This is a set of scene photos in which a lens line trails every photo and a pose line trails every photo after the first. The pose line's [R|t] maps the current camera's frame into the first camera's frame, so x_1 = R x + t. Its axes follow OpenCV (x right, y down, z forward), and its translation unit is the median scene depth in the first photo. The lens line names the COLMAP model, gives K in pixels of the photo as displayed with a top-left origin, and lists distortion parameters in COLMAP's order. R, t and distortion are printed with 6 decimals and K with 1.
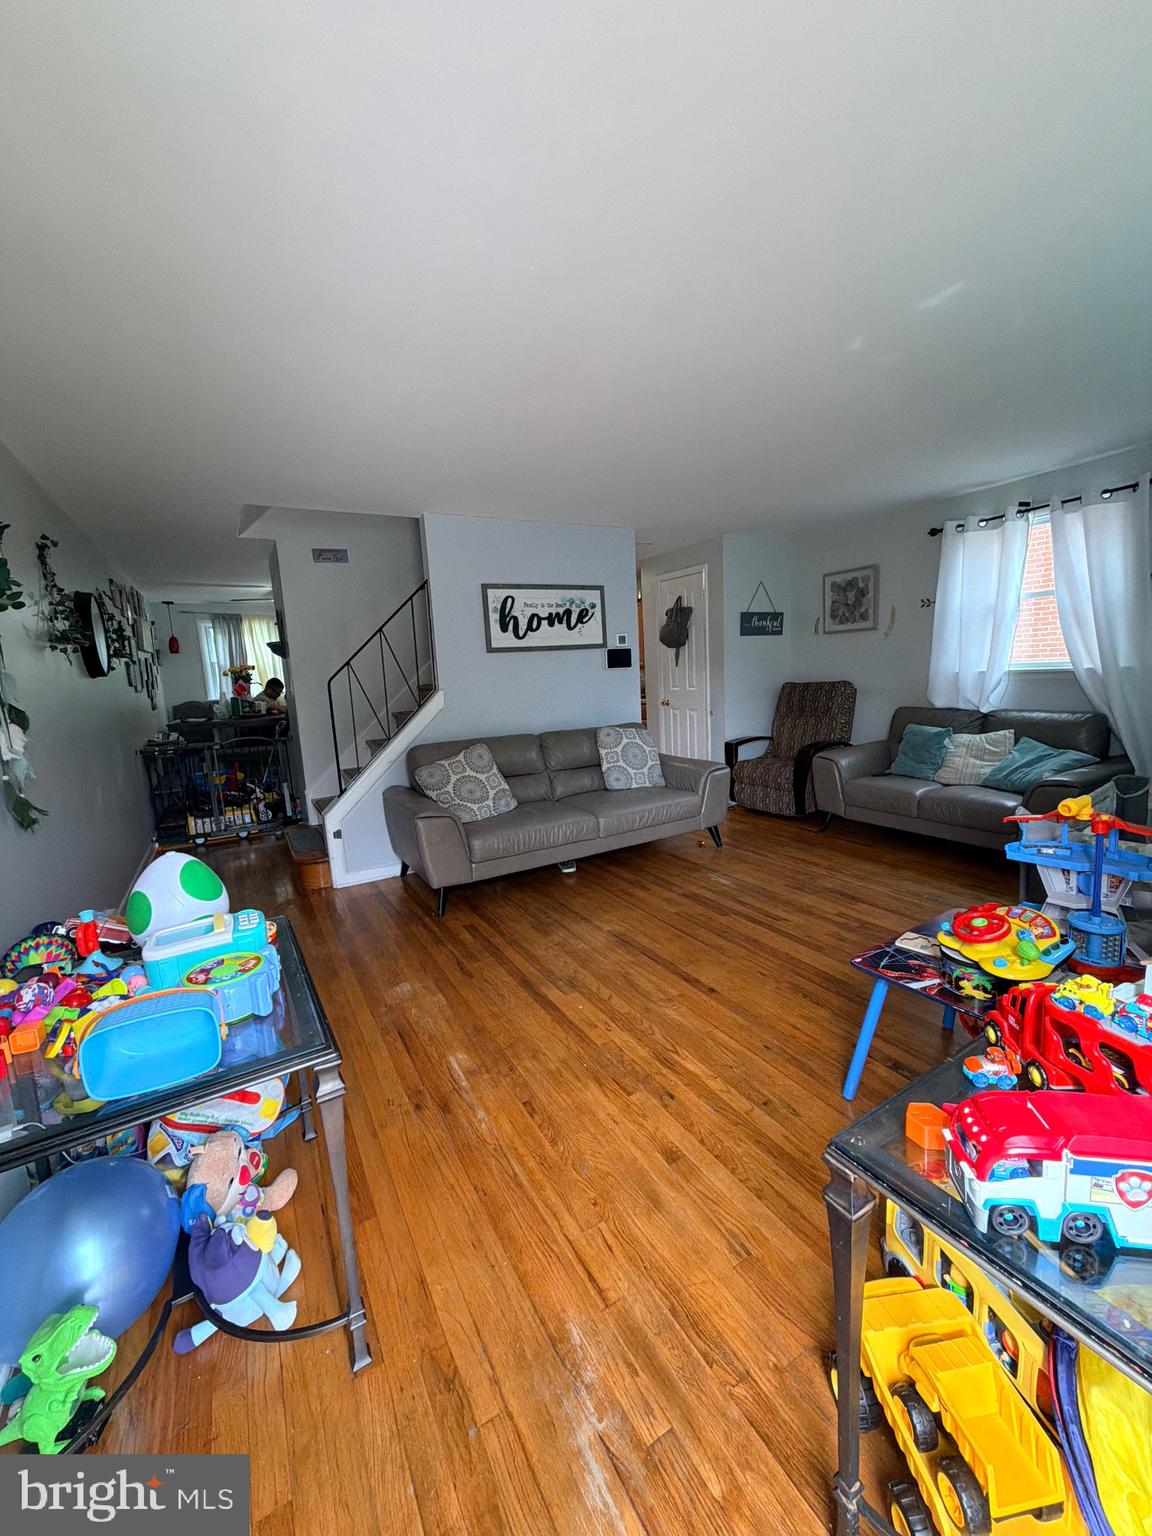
lens RADIAL K [[609.0, 0, 575.0], [0, 609.0, 765.3], [0, 0, 1]] dist [0.000402, -0.000260]
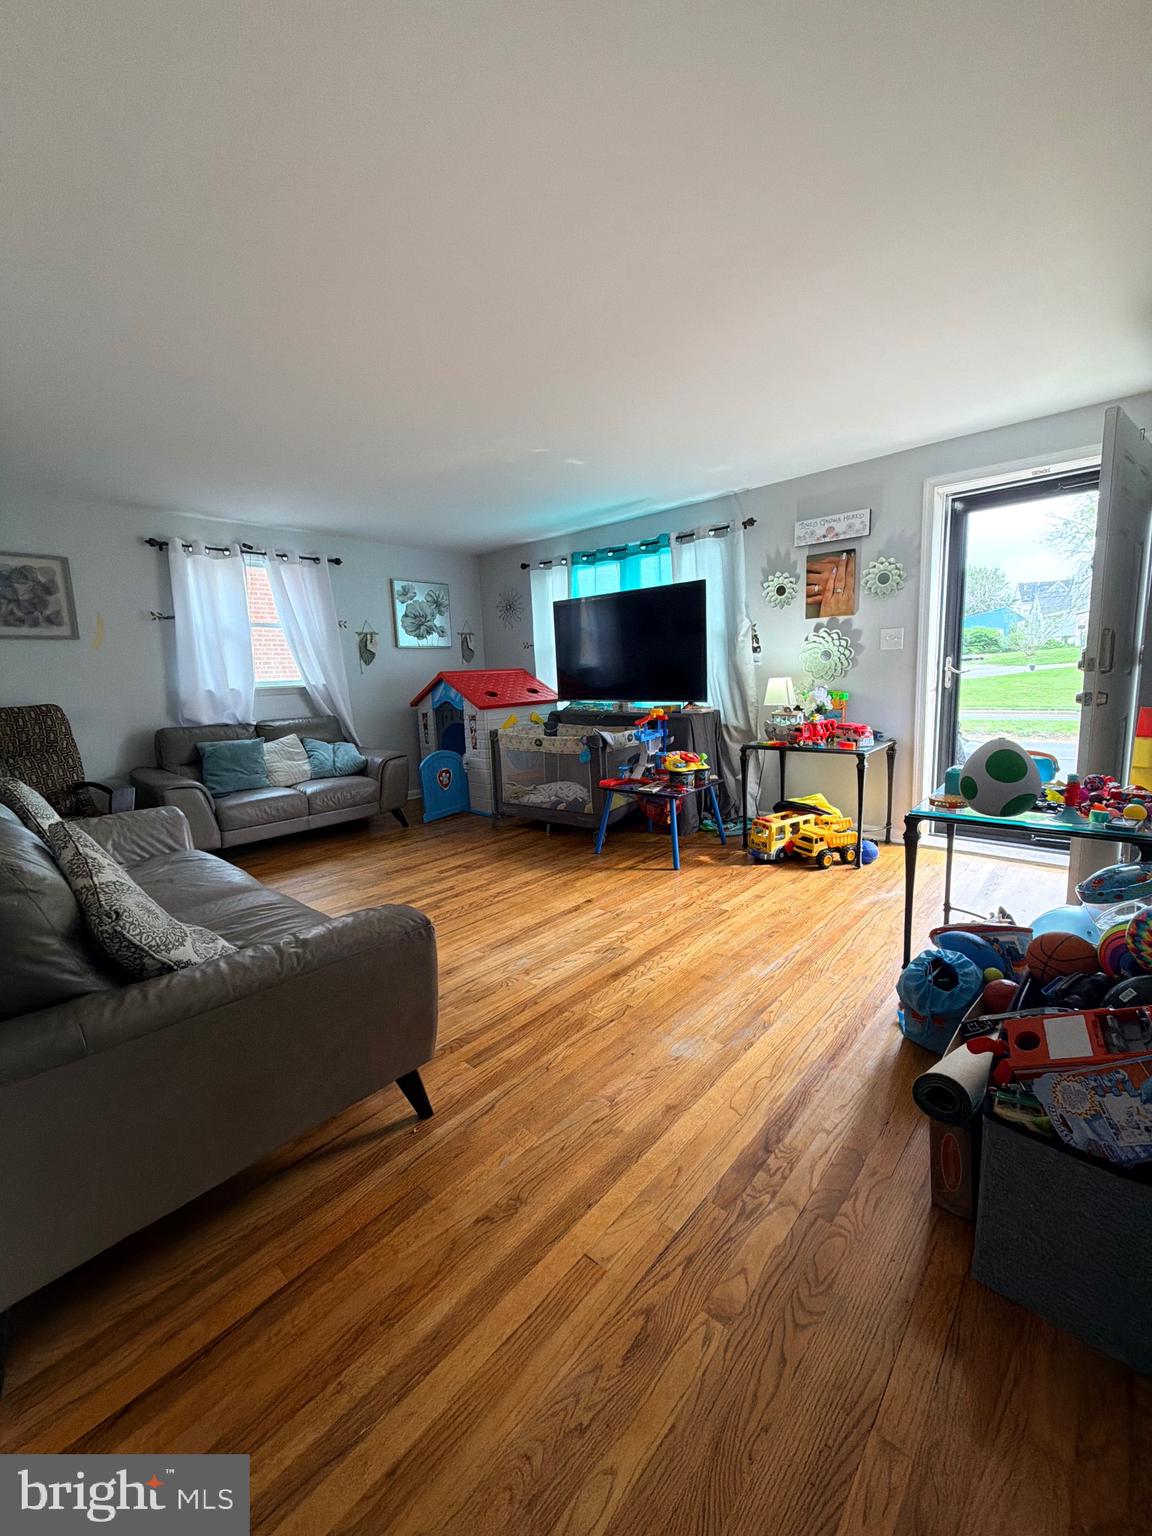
lens RADIAL K [[609.0, 0, 580.0], [0, 609.0, 764.0], [0, 0, 1]] dist [0.000402, -0.000260]
pose [[-0.311157, -0.075325, 0.947369, -0.549962], [0.200004, 0.969339, 0.142762, -0.054333], [-0.929075, 0.233899, -0.286552, 0.755916]]
